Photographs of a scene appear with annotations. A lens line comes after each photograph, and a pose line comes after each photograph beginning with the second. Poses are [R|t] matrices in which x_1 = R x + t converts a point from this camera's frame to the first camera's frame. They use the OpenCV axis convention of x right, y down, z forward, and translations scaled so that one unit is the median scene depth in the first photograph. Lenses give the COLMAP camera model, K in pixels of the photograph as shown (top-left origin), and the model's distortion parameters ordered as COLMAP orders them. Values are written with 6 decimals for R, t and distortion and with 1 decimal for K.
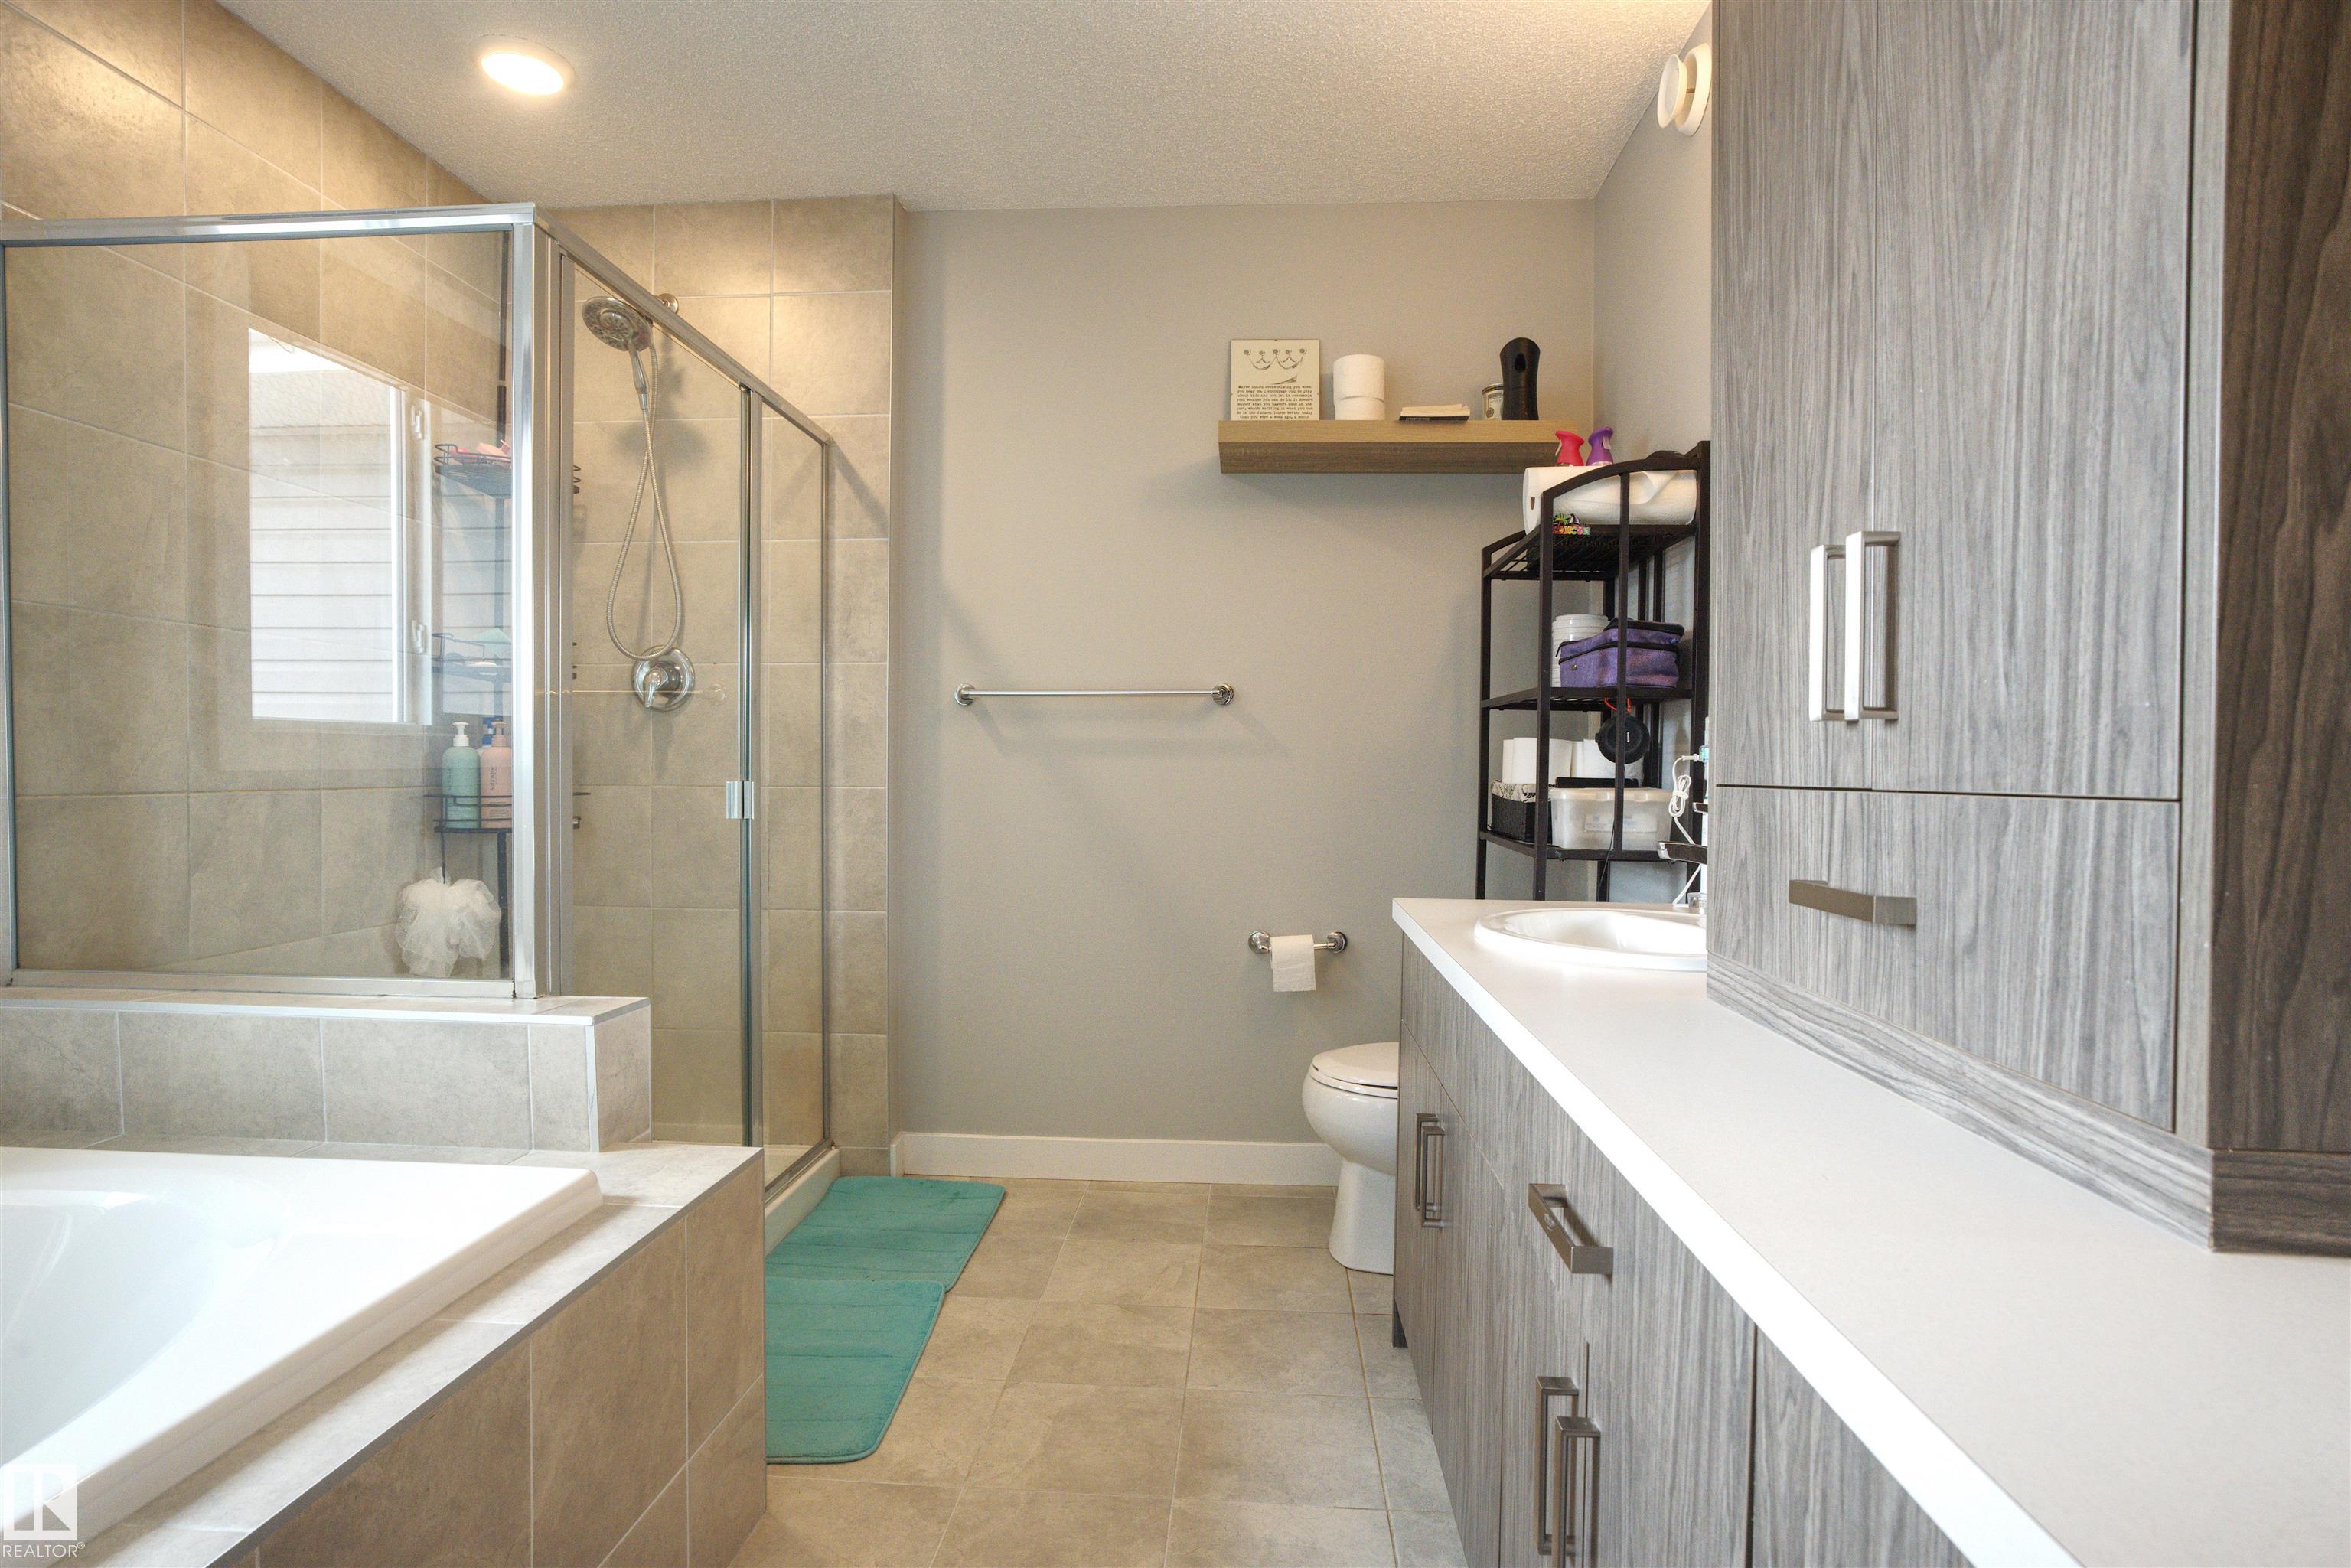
lens RADIAL K [[1188.5, 0, 1181.0], [0, 1188.5, 787.4], [0, 0, 1]] dist [-0.052444, 0.031930]
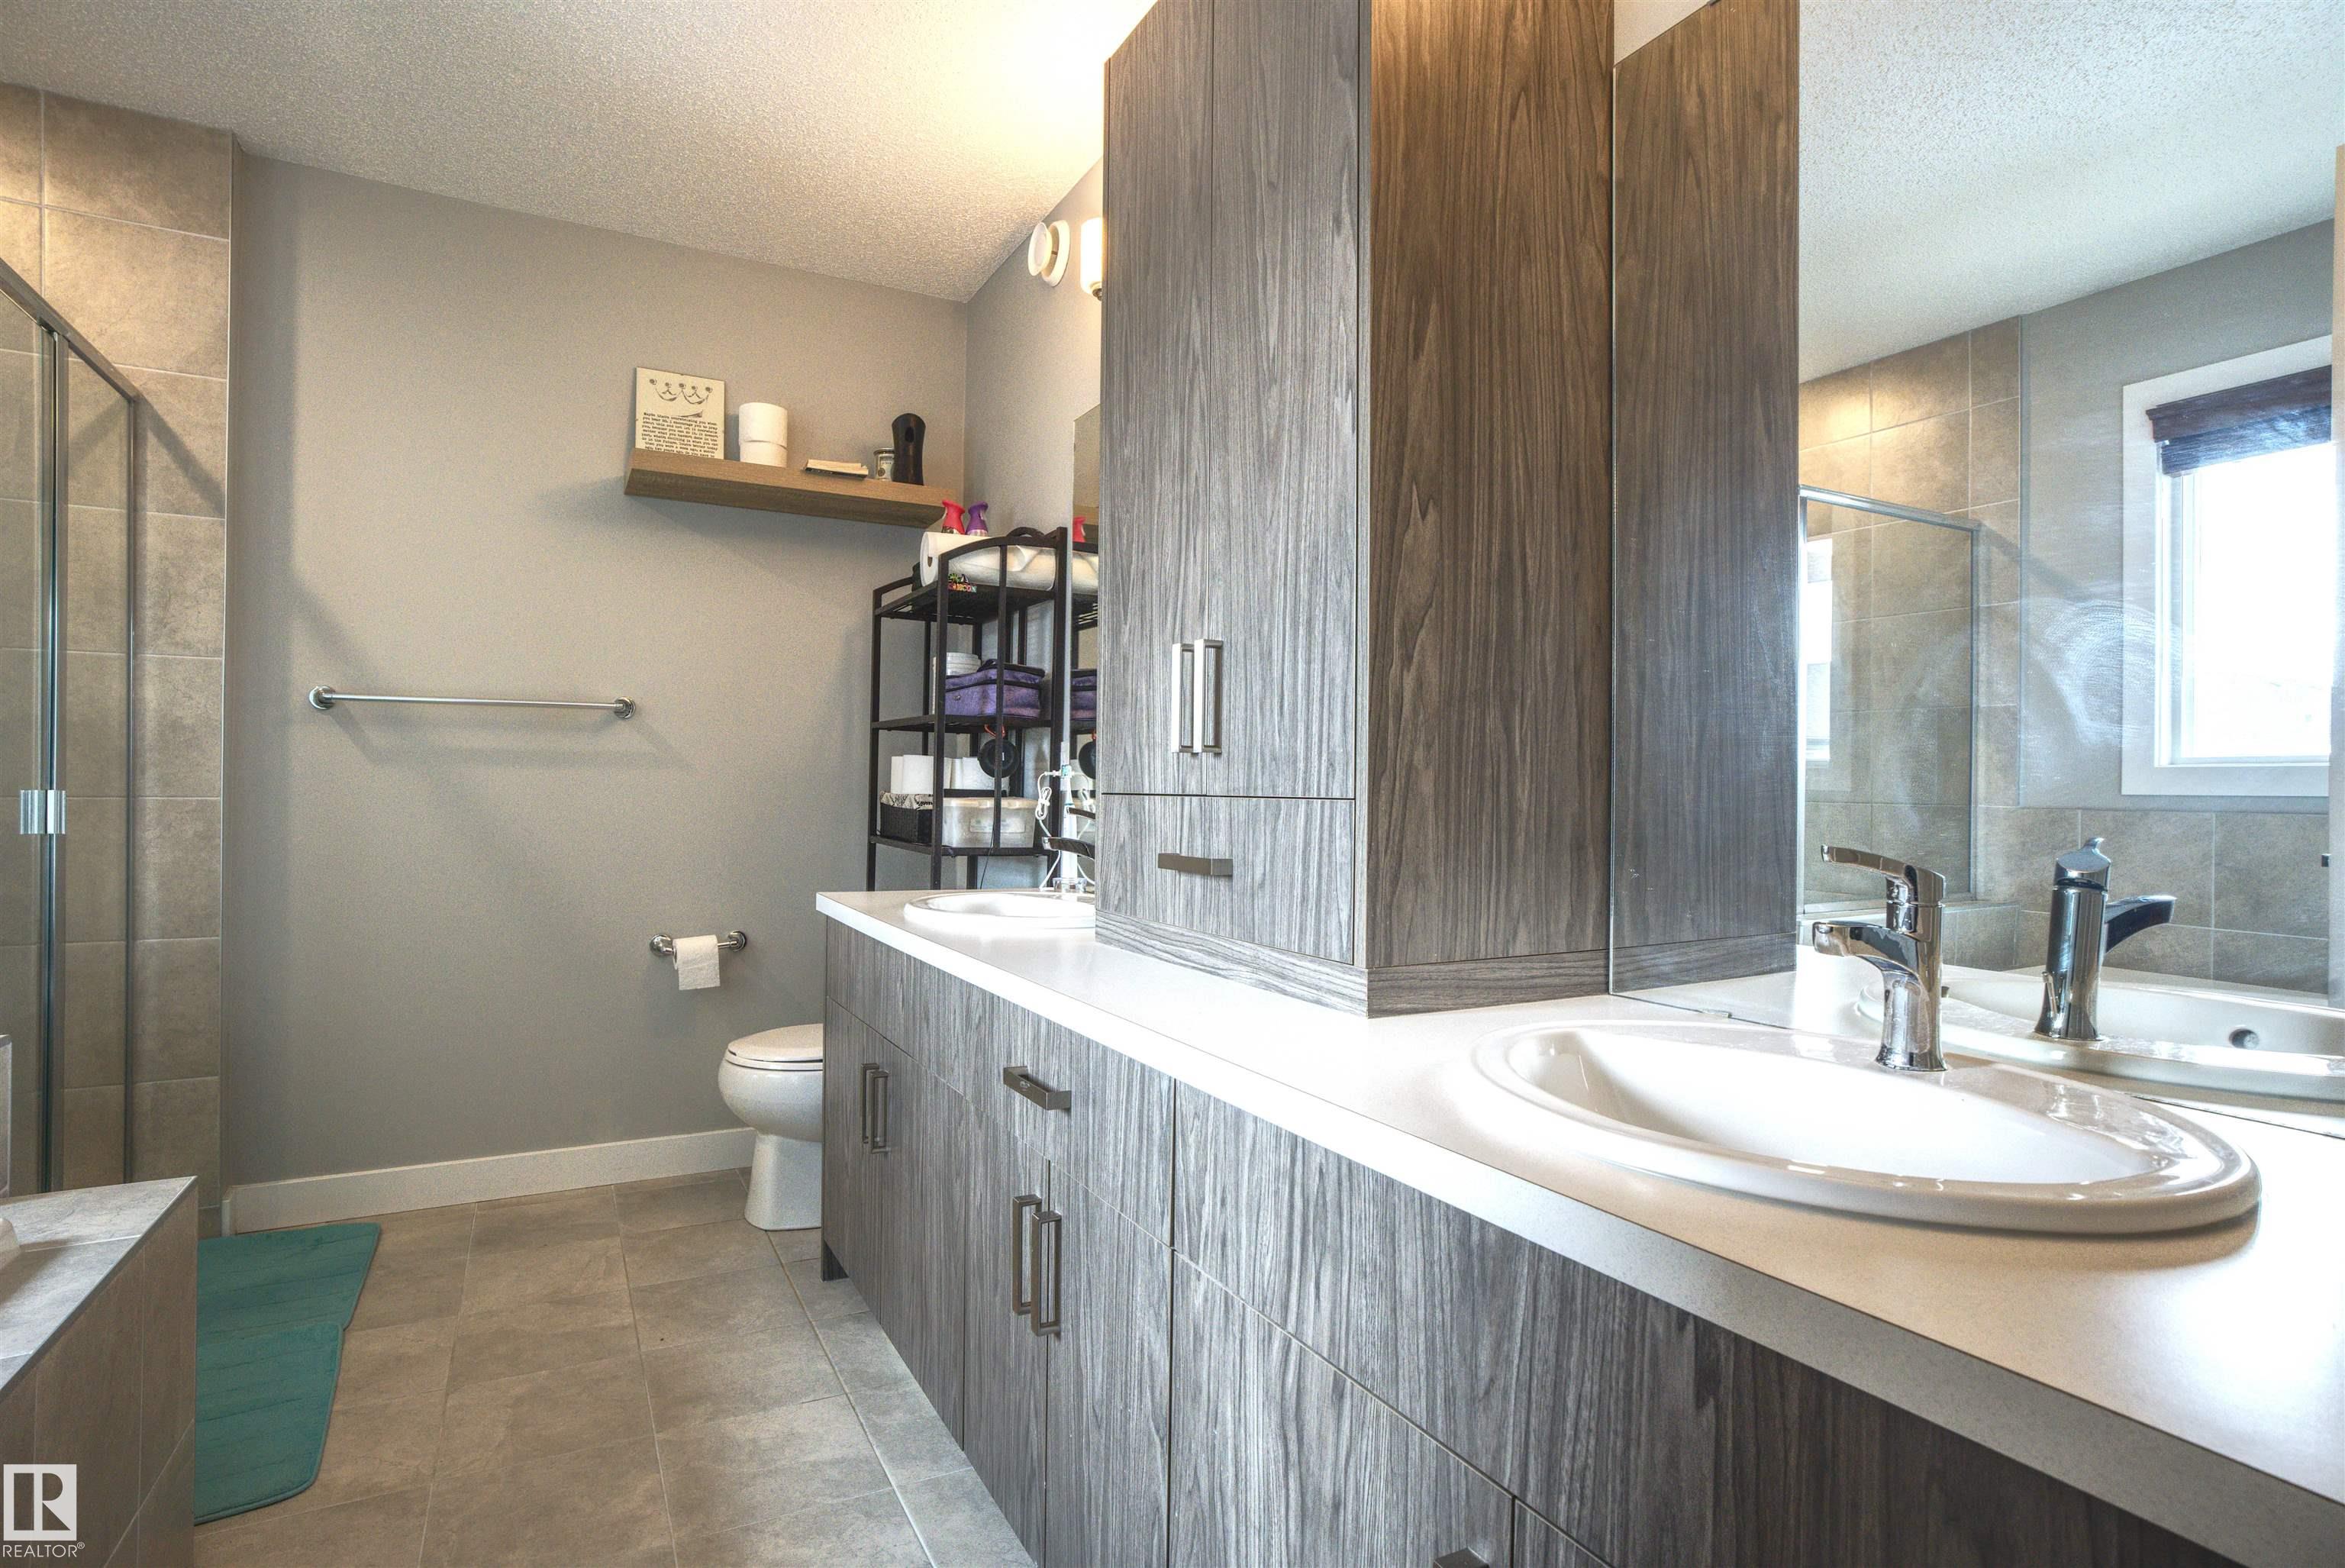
lens RADIAL K [[1185.5, 0, 1178.0], [0, 1185.5, 787.4], [0, 0, 1]] dist [-0.052444, 0.031930]
pose [[0.843828, 0.003631, 0.536601, -0.186920], [0.002091, 0.999947, -0.010056, 0.004111], [-0.536609, 0.009607, 0.843776, -0.211582]]
